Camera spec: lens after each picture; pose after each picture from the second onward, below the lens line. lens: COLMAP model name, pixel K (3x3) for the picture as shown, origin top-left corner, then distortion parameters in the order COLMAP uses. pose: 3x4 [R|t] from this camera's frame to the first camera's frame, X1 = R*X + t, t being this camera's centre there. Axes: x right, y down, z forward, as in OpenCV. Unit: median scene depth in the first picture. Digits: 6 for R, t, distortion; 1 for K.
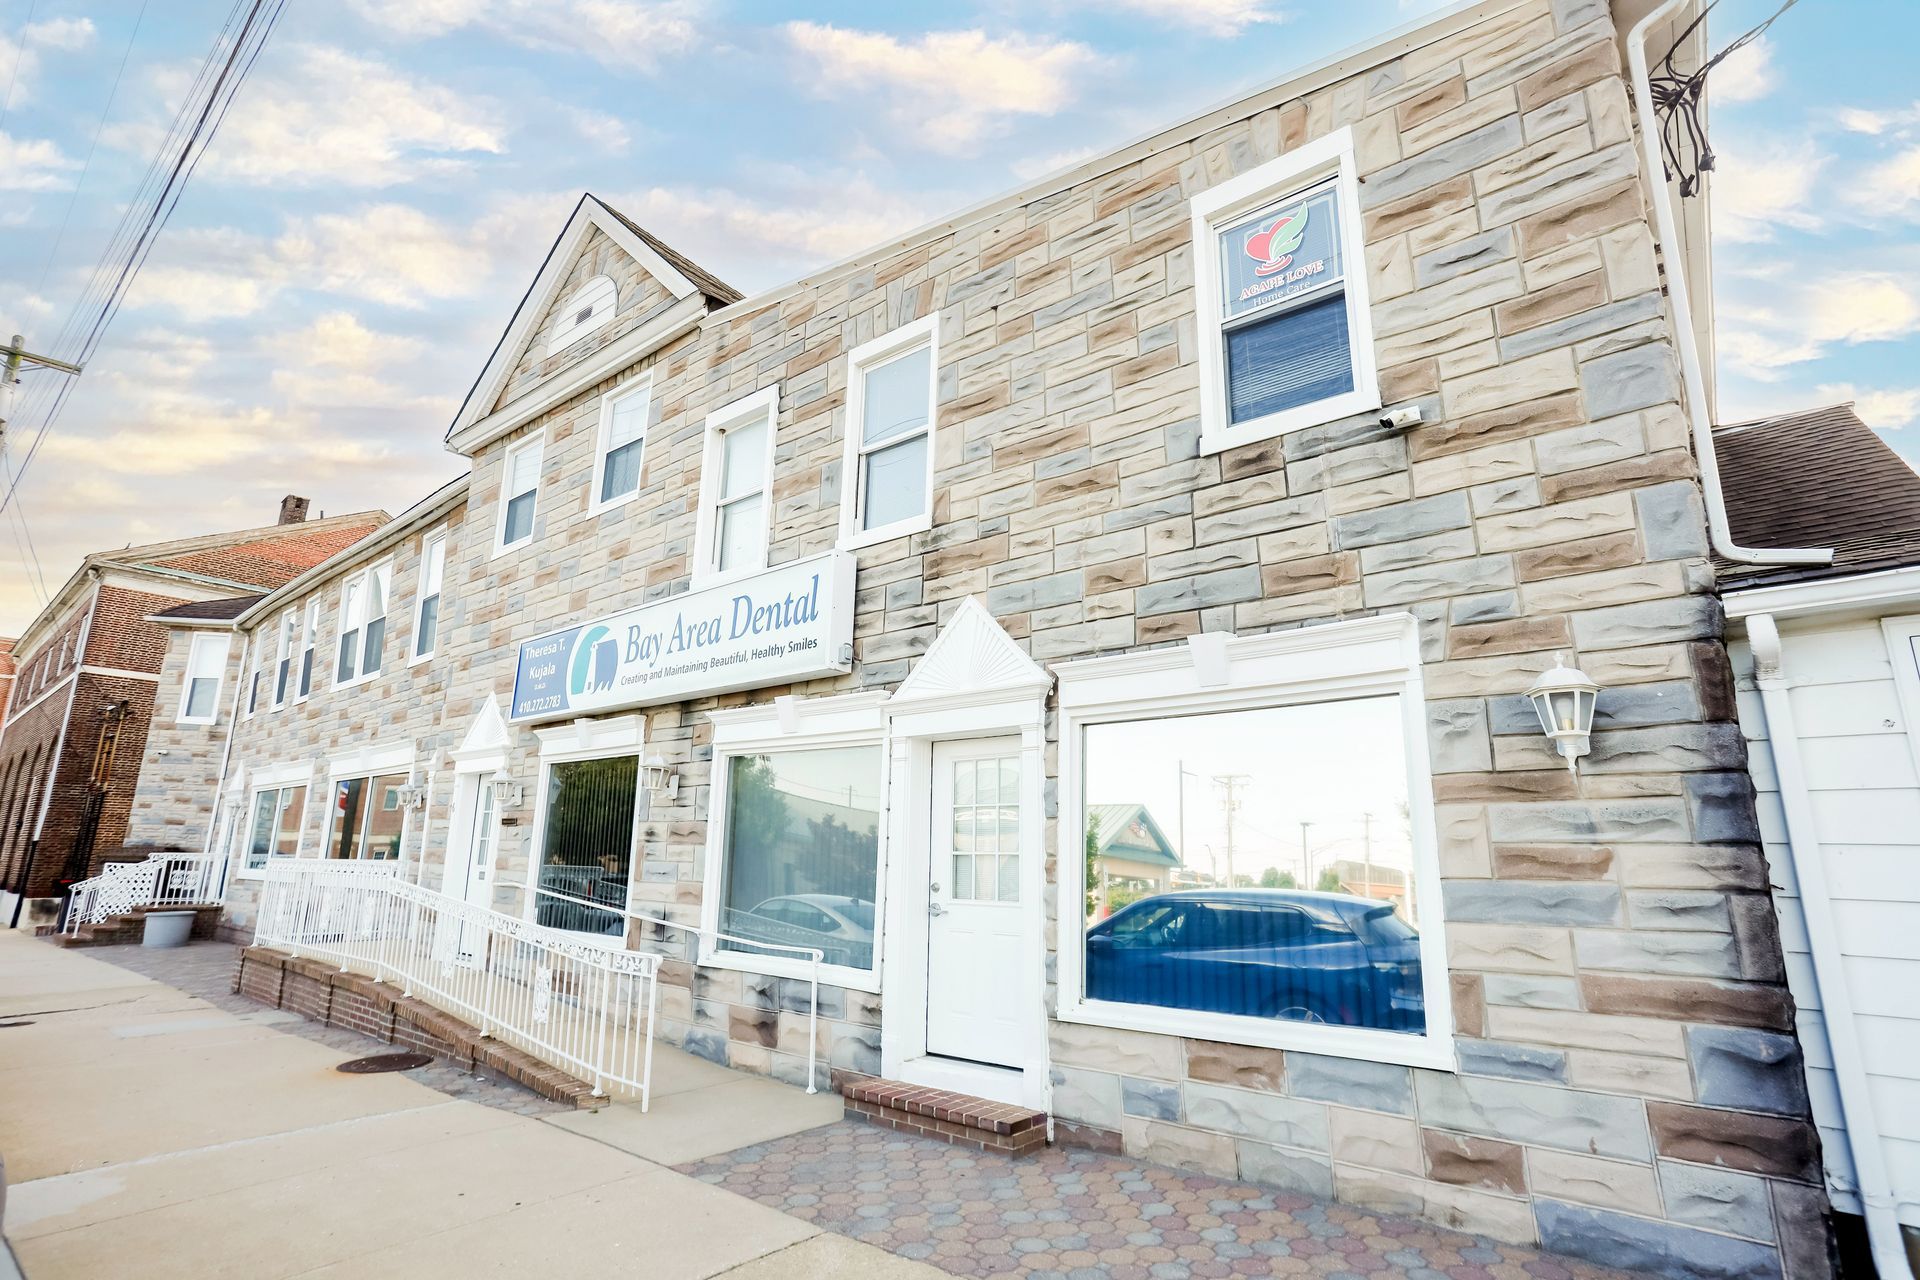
lens RADIAL K [[929.5, 0, 965.7], [0, 929.5, 654.2], [0, 0, 1]] dist [-0.044152, 0.022564]
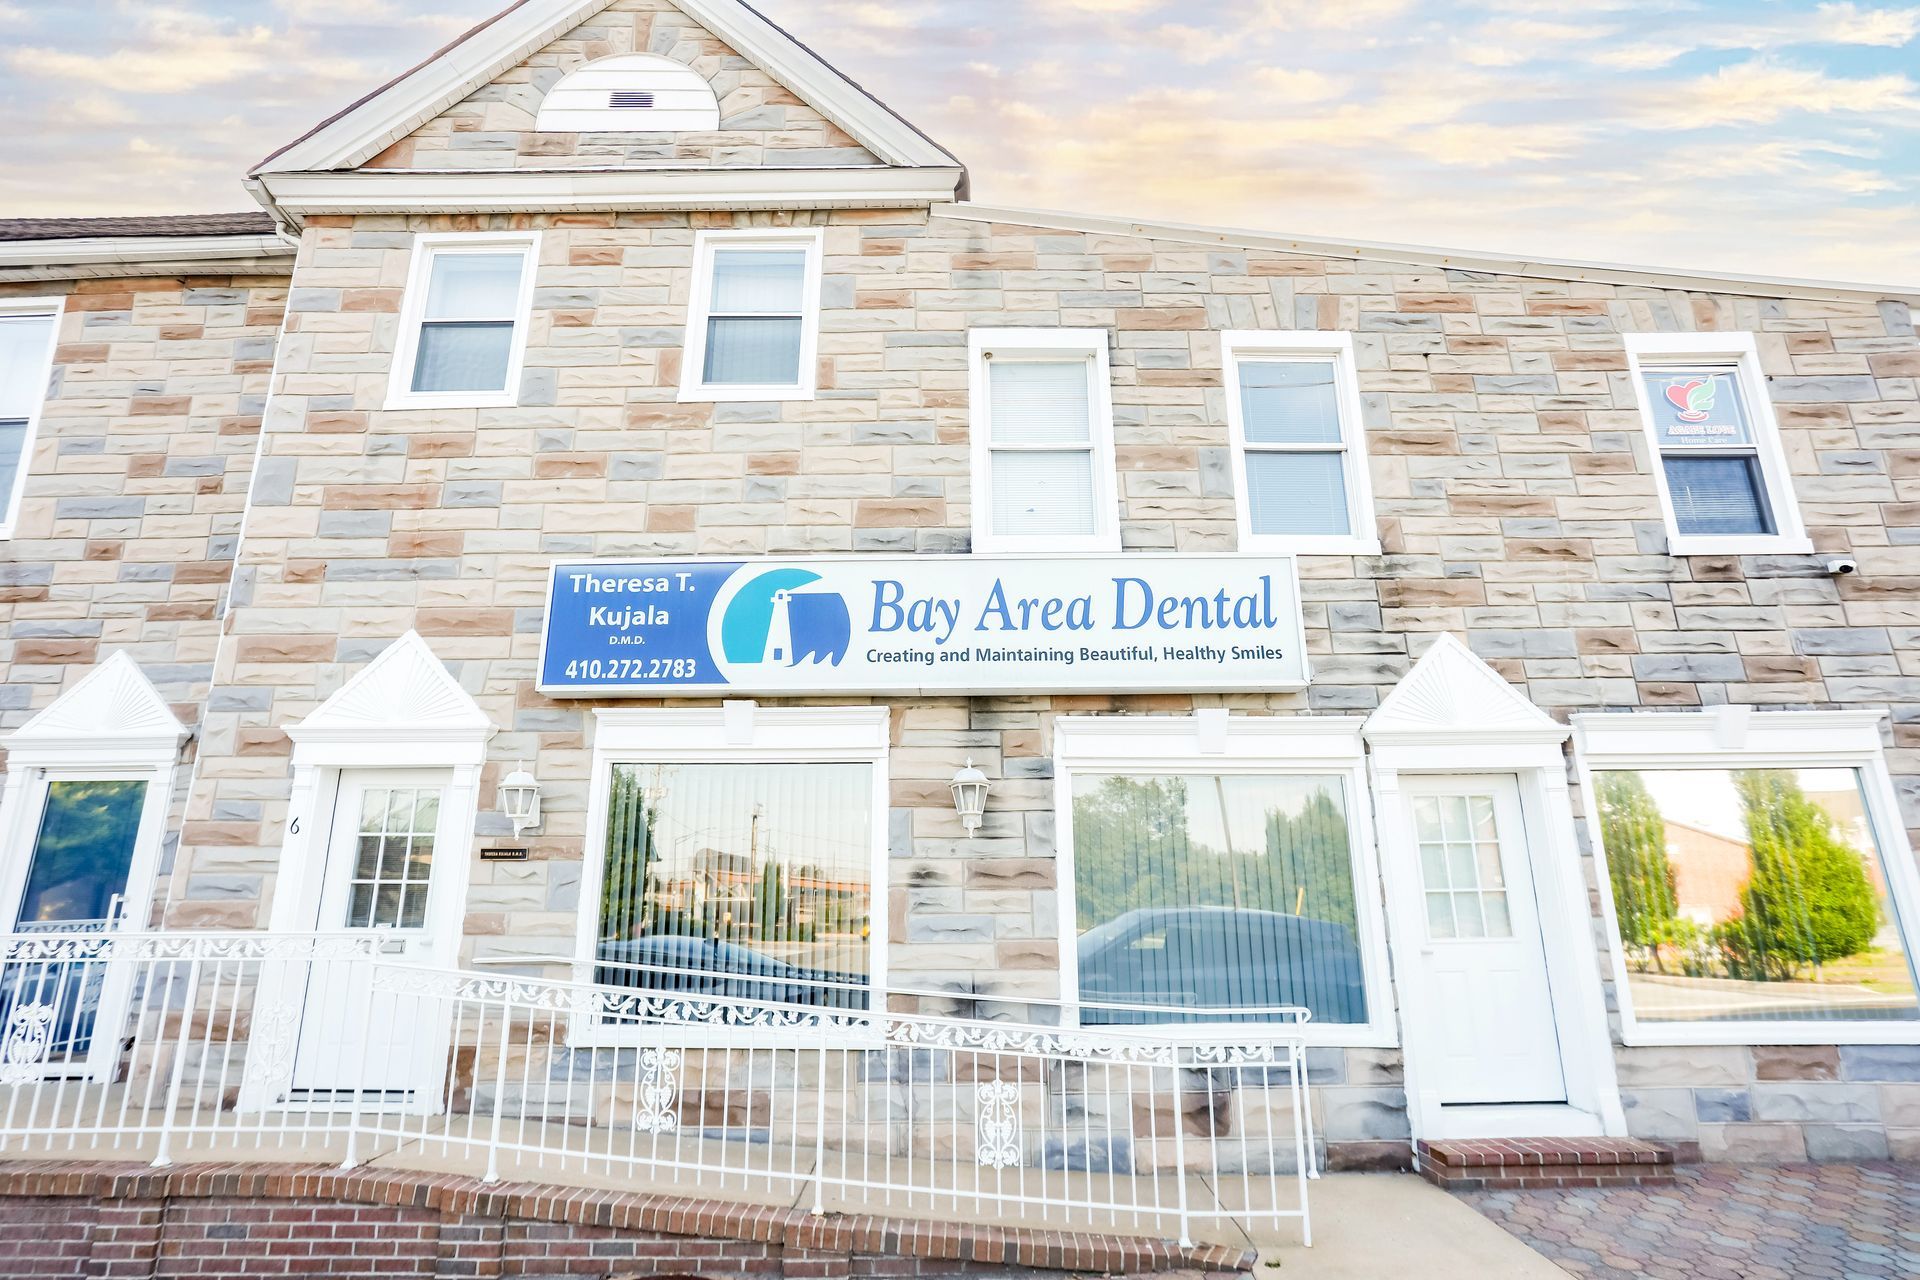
lens RADIAL K [[929.5, 0, 924.2], [0, 929.5, 665.8], [0, 0, 1]] dist [-0.044152, 0.022564]
pose [[0.780732, 0.130695, 0.611045, -1.012908], [-0.119231, 0.991074, -0.059638, 0.096718], [-0.613386, -0.026294, 0.789346, 0.552161]]
